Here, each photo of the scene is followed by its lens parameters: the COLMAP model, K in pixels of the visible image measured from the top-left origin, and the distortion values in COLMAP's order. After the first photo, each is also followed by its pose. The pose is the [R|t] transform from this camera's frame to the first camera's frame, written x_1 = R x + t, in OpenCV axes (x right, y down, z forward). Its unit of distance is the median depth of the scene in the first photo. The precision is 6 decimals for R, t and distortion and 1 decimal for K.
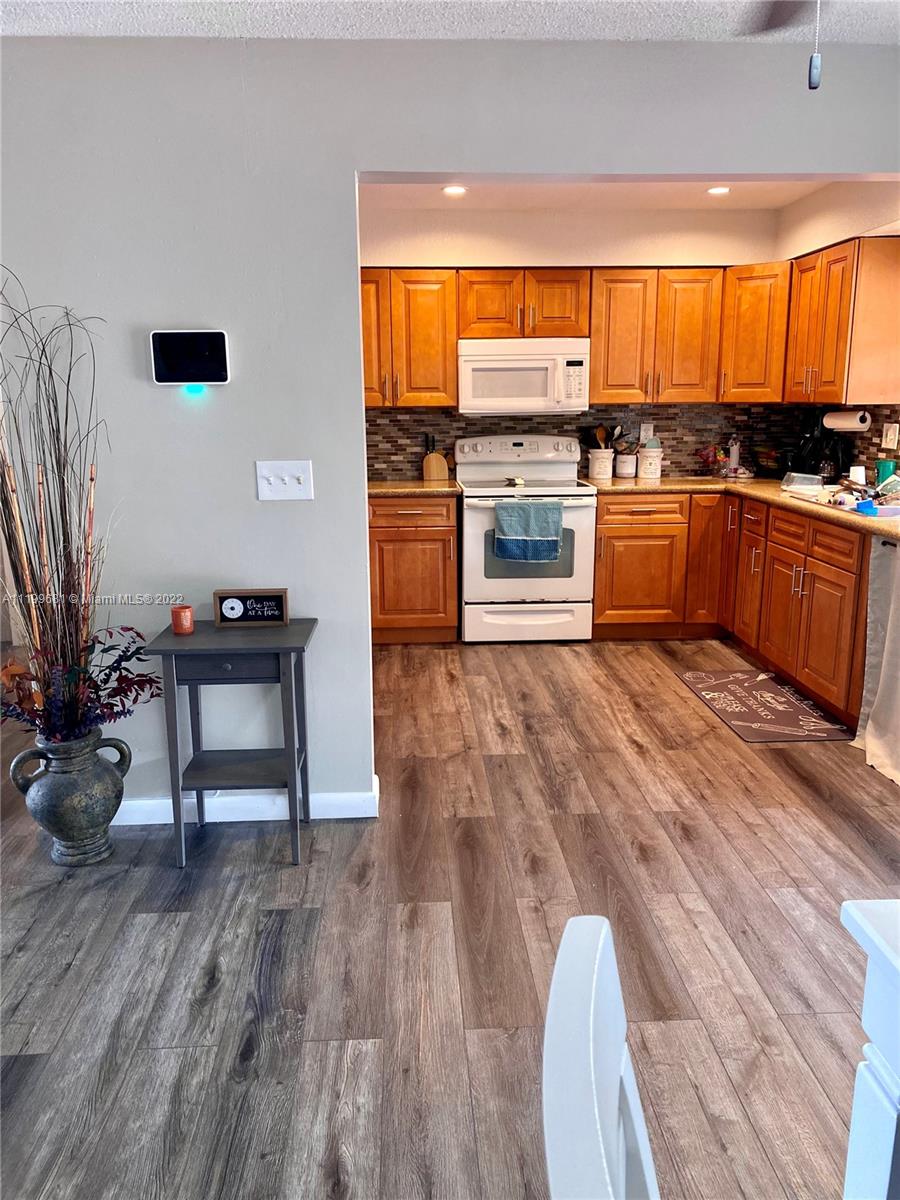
lens RADIAL K [[923.5, 0, 450.6], [0, 923.5, 601.3], [0, 0, 1]] dist [0.045988, -0.046642]
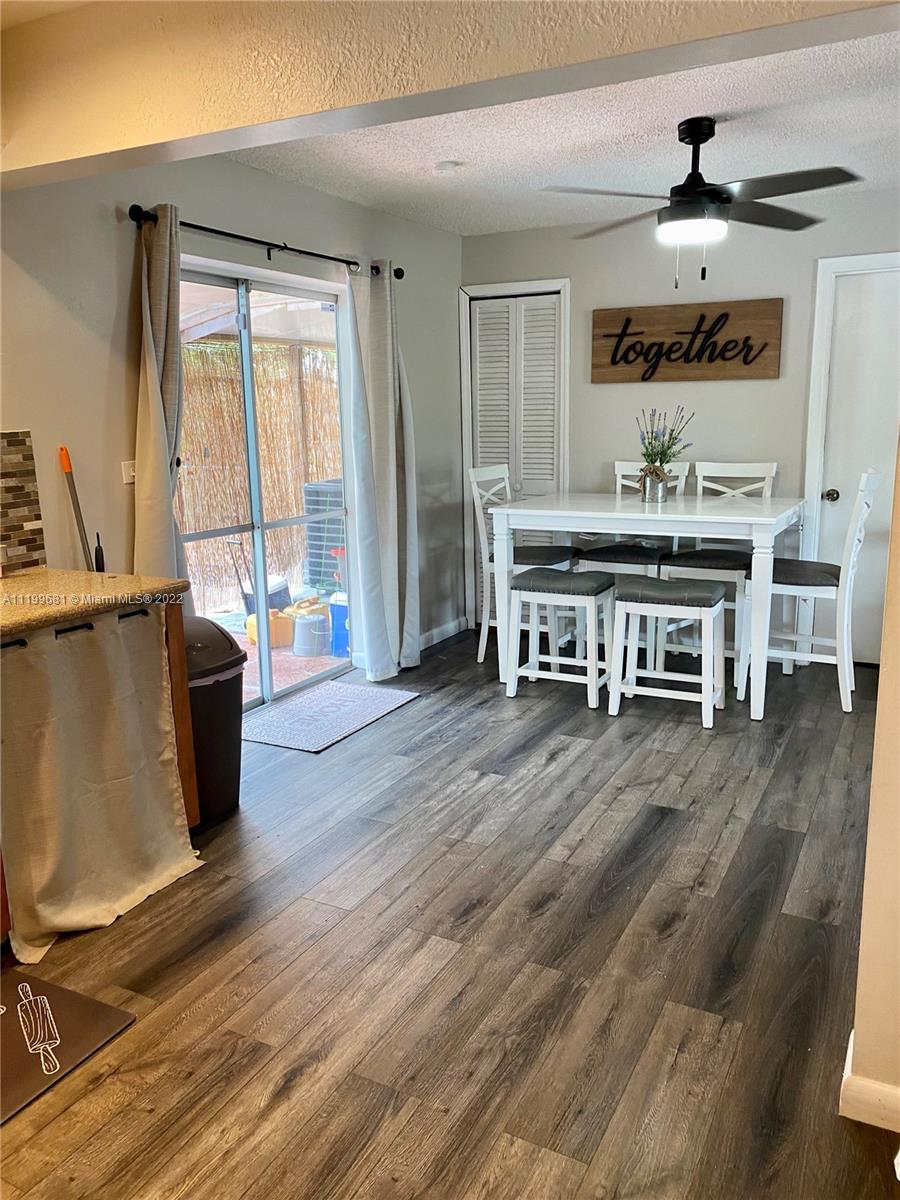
lens RADIAL K [[923.5, 0, 452.5], [0, 923.5, 596.7], [0, 0, 1]] dist [0.045988, -0.046642]
pose [[-0.859431, -0.088768, 0.503487, -0.143372], [0.125900, 0.917736, 0.376709, -0.344444], [-0.495508, 0.387145, -0.777554, 1.535008]]
